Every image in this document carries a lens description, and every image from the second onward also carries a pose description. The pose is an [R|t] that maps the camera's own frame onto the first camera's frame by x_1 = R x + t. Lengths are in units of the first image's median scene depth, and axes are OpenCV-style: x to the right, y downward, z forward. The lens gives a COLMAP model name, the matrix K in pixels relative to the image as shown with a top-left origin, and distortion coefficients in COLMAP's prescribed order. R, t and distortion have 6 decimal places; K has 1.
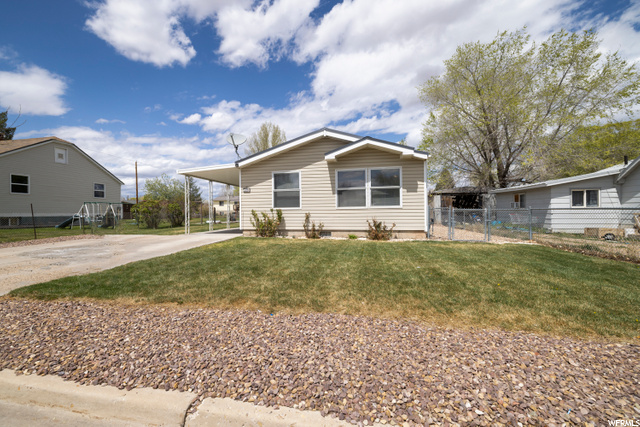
lens RADIAL K [[275.5, 0, 316.4], [0, 275.5, 214.1], [0, 0, 1]] dist [0.000158, -0.000139]
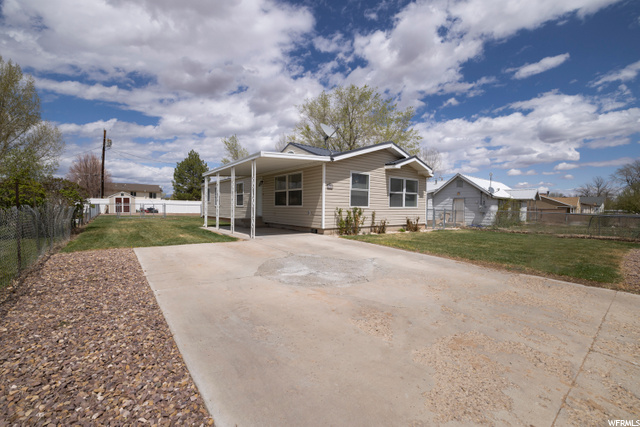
lens RADIAL K [[275.5, 0, 316.4], [0, 275.5, 214.1], [0, 0, 1]] dist [0.000158, -0.000139]
pose [[0.626021, -0.003175, 0.779800, -1.060451], [-0.017109, 0.999695, 0.017806, -0.009052], [-0.779619, -0.024488, 0.625775, 0.464750]]
